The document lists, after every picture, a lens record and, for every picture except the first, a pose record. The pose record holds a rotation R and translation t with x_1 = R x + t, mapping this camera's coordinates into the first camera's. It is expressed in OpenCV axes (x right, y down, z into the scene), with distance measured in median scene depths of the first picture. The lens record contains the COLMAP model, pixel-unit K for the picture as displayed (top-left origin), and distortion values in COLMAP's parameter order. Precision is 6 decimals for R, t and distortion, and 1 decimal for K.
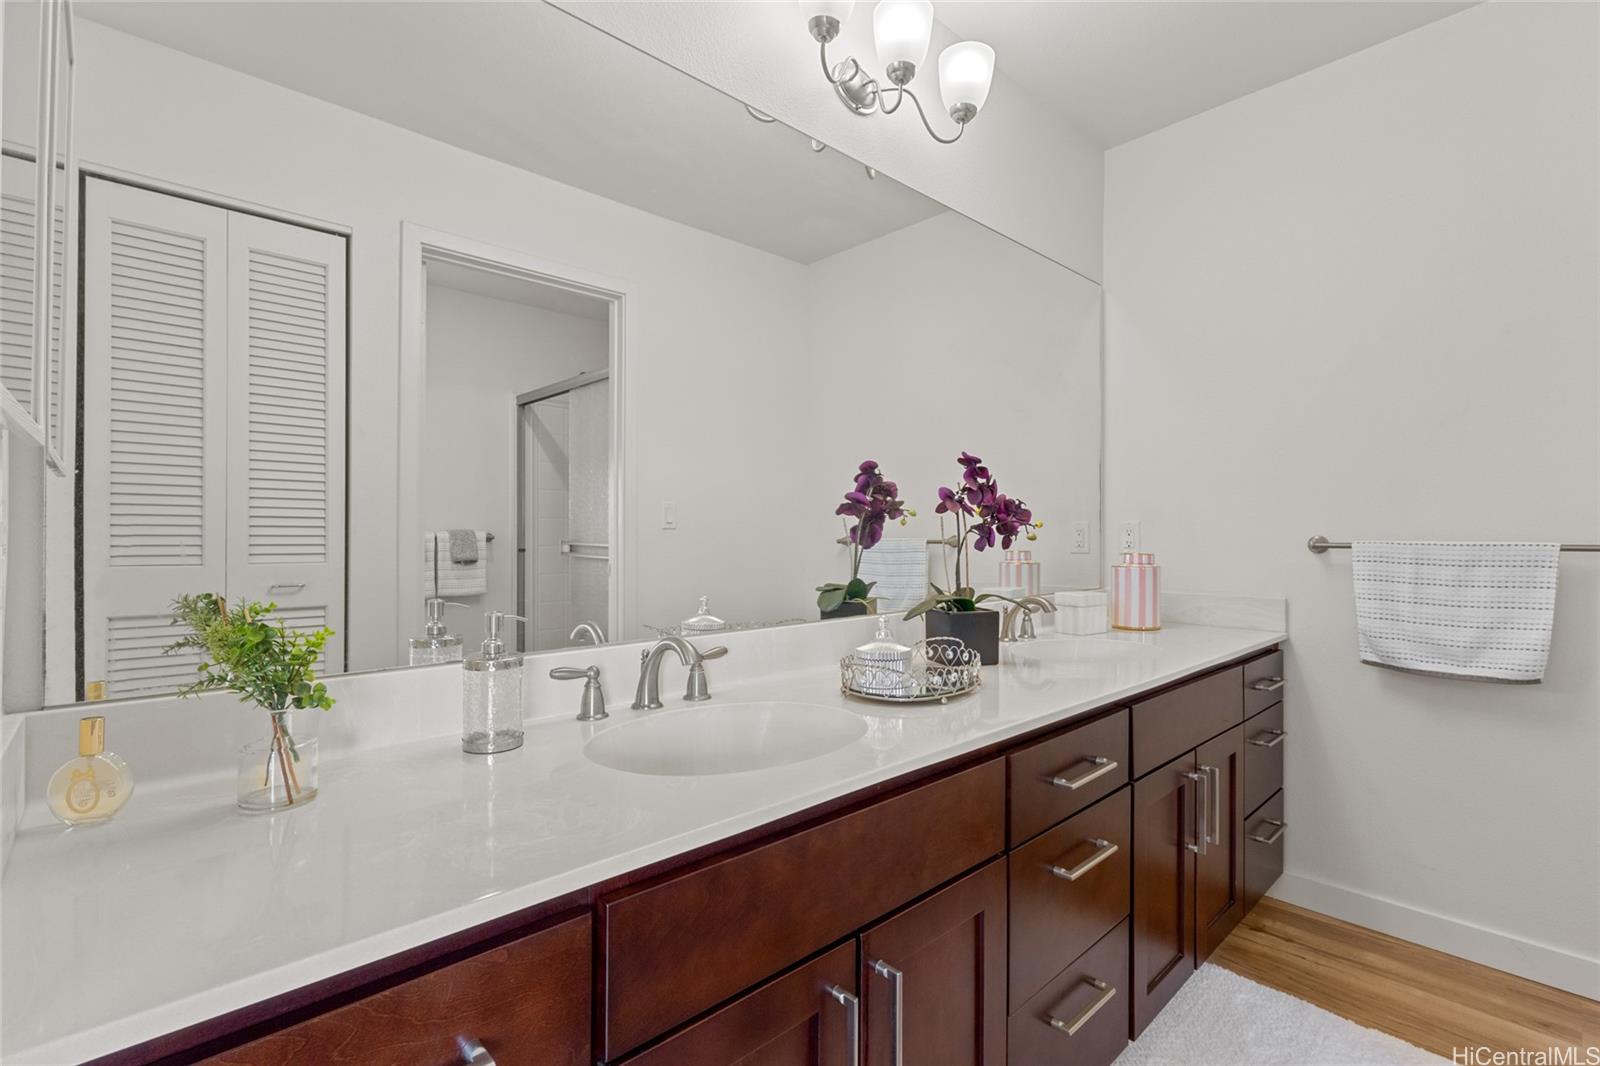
lens RADIAL K [[734.2, 0, 799.3], [0, 734.2, 533.9], [0, 0, 1]] dist [0.002619, 0.000193]
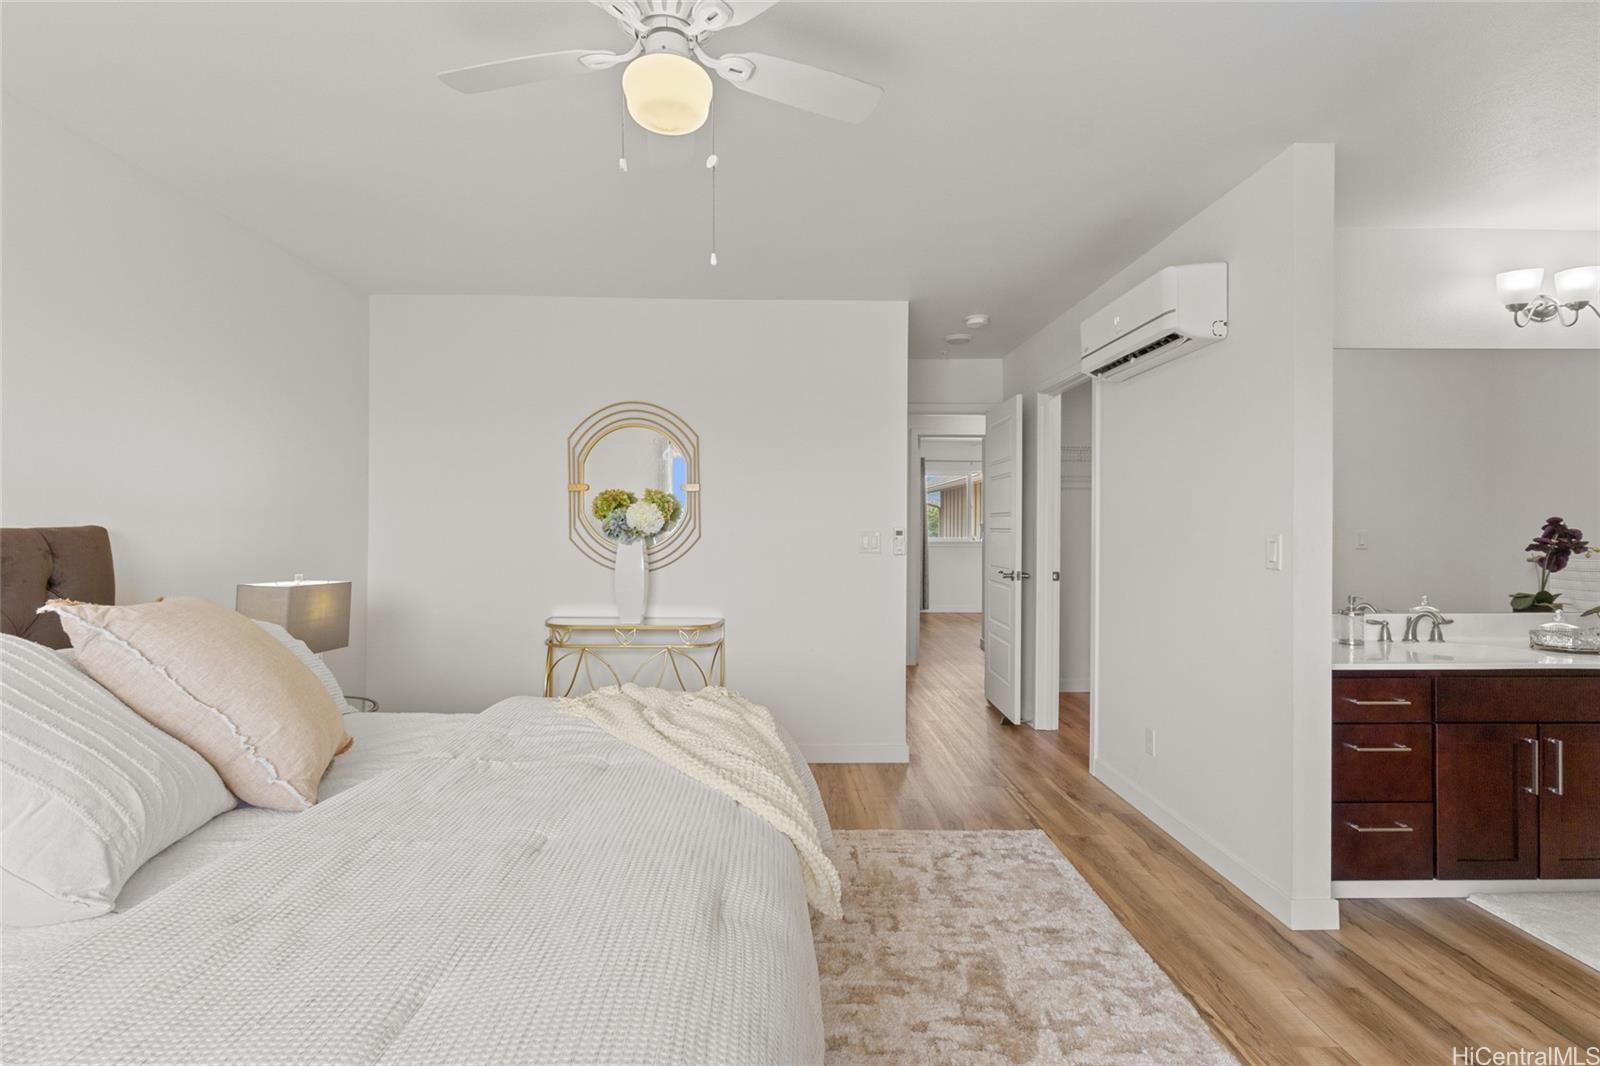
lens RADIAL K [[734.2, 0, 794.0], [0, 734.2, 527.0], [0, 0, 1]] dist [0.002619, 0.000193]
pose [[0.744039, -0.003653, -0.668127, -0.069111], [0.002695, 0.999993, -0.002465, -0.083083], [0.668131, 0.000033, 0.744043, -1.361552]]
